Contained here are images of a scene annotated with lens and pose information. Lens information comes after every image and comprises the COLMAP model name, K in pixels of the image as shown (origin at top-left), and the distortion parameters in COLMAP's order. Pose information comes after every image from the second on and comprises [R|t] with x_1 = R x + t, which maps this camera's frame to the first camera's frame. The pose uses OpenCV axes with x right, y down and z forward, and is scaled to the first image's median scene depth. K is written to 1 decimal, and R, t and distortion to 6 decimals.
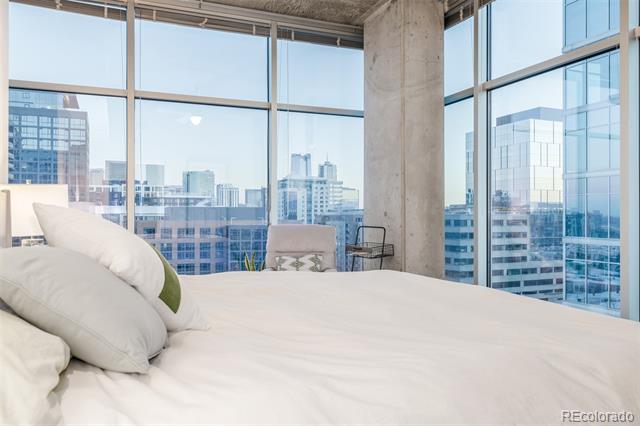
lens RADIAL K [[496.5, 0, 311.0], [0, 496.5, 214.1], [0, 0, 1]] dist [-0.001235, 0.001255]
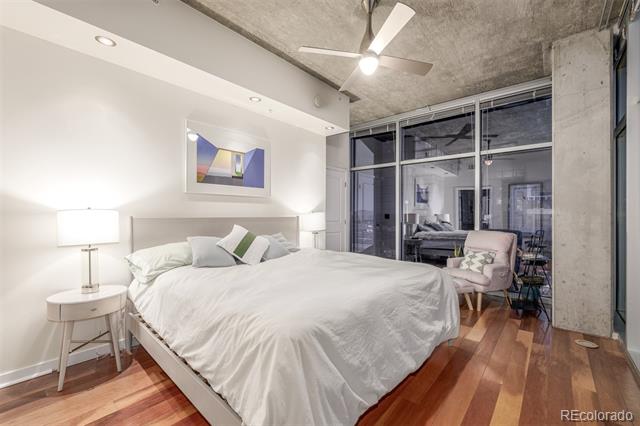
lens RADIAL K [[268.1, 0, 321.0], [0, 268.1, 214.7], [0, 0, 1]] dist [-0.002035, -0.000069]
pose [[0.455672, 0.002772, -0.890143, 0.496069], [0.001076, 0.999993, 0.003665, -0.033182], [0.890147, -0.002628, 0.455666, 0.196528]]
